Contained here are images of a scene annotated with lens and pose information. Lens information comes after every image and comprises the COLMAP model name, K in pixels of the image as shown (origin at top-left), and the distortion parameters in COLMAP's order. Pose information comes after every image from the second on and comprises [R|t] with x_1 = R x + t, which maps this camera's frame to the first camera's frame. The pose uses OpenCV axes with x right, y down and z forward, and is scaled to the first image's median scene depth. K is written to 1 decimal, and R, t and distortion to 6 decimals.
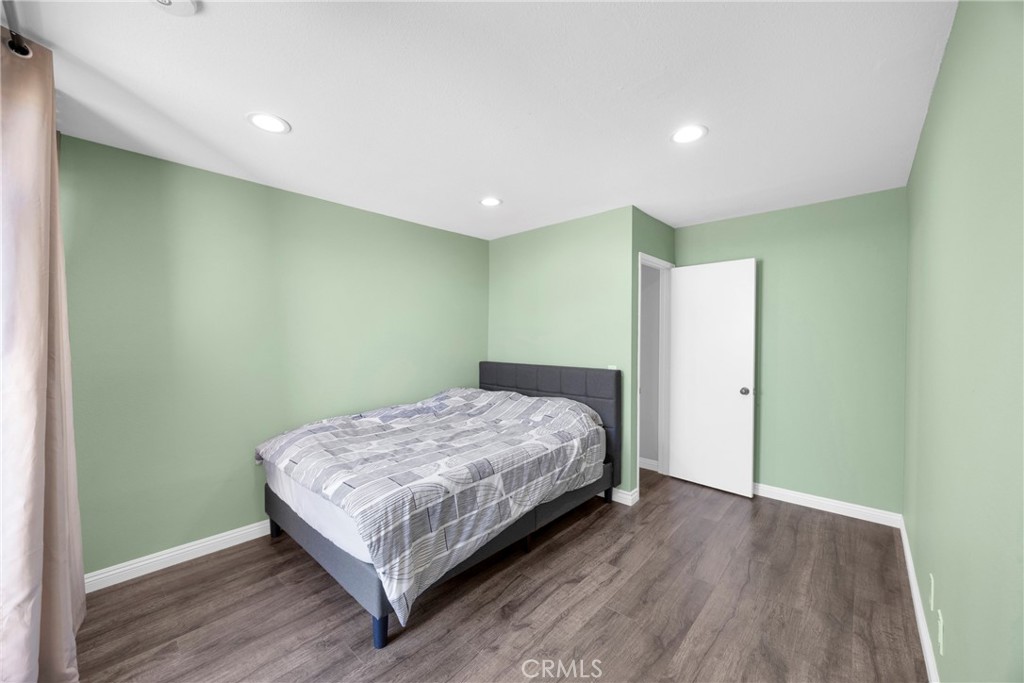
lens RADIAL K [[395.7, 0, 505.2], [0, 395.7, 340.1], [0, 0, 1]] dist [0.001868, -0.000009]
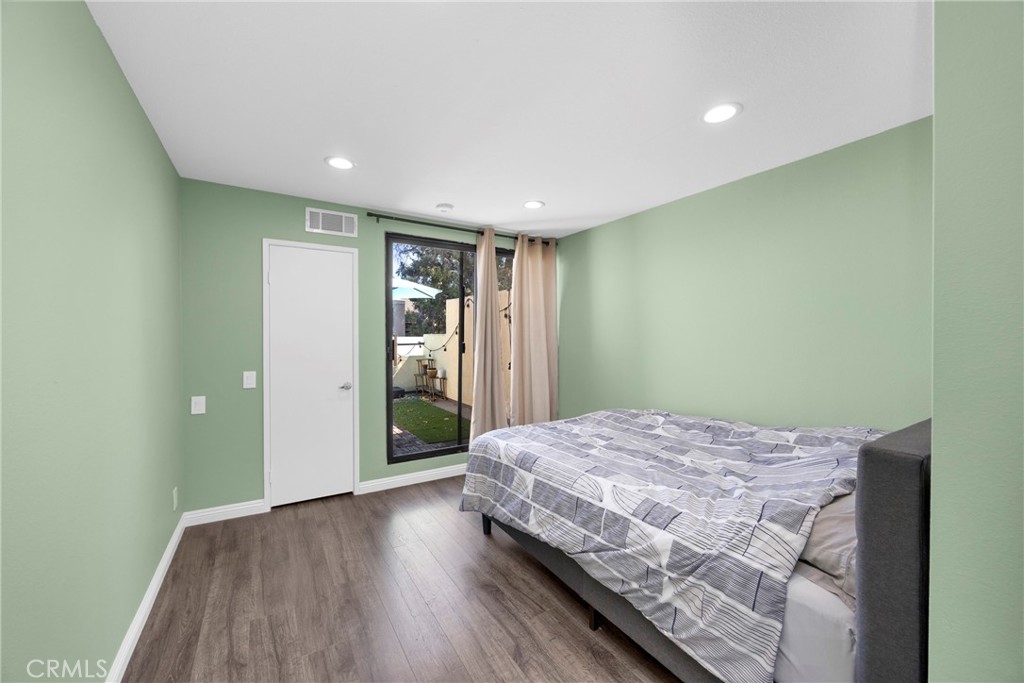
lens RADIAL K [[395.7, 0, 503.8], [0, 395.7, 337.5], [0, 0, 1]] dist [0.001868, -0.000009]
pose [[-0.281260, 0.004503, -0.959621, 0.882686], [-0.009864, 0.999923, 0.007584, -0.001829], [0.959581, 0.011599, -0.281194, 1.150467]]
